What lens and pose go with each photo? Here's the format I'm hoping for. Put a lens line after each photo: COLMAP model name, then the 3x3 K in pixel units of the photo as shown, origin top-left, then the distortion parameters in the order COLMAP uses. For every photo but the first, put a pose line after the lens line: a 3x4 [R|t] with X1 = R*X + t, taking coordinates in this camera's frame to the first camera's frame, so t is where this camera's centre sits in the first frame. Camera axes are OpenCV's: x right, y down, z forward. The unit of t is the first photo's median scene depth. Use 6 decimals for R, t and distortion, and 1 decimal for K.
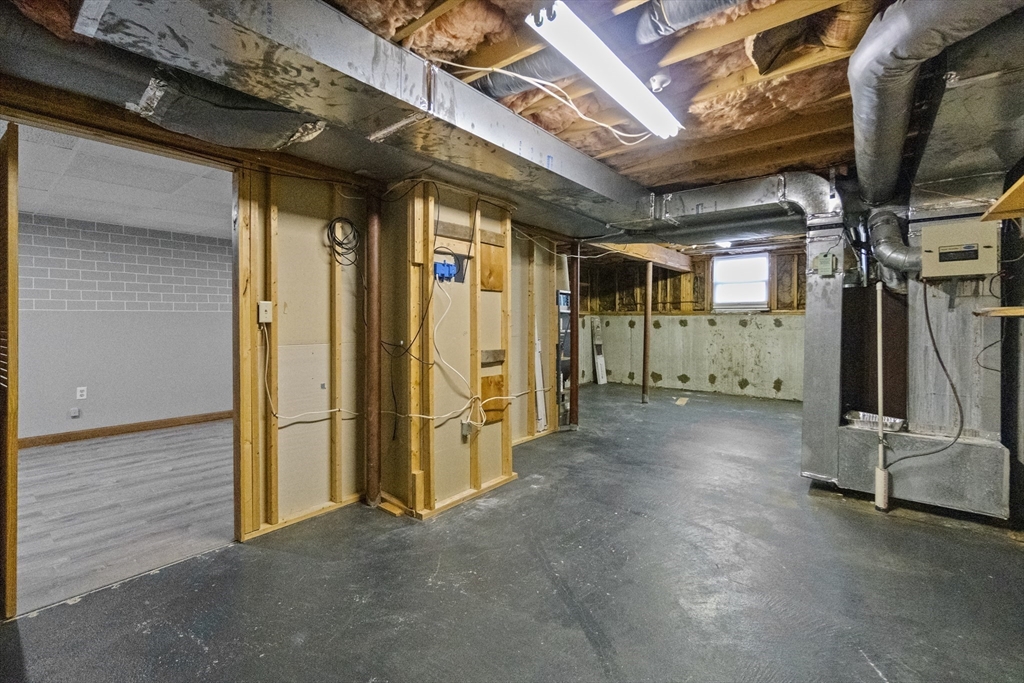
lens RADIAL K [[451.6, 0, 502.1], [0, 451.6, 322.3], [0, 0, 1]] dist [-0.000182, -0.000032]
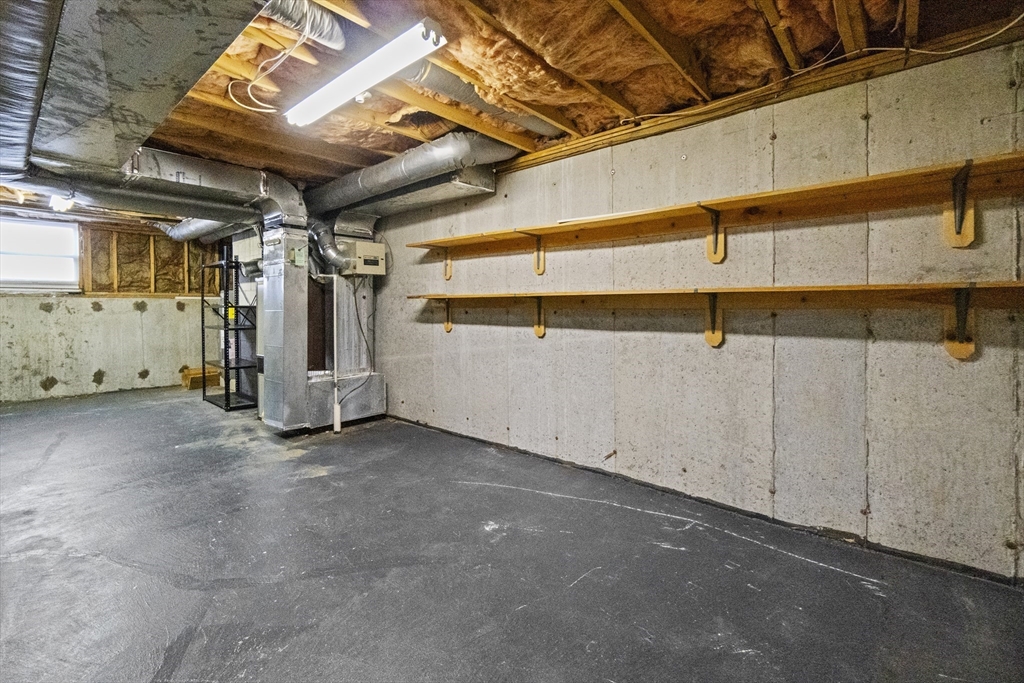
lens RADIAL K [[451.6, 0, 510.3], [0, 451.6, 308.5], [0, 0, 1]] dist [-0.000182, -0.000032]
pose [[0.028874, -0.007323, 0.999556, -0.243952], [0.008682, 0.999937, 0.007075, 0.005757], [-0.999545, 0.008474, 0.028935, 0.170955]]
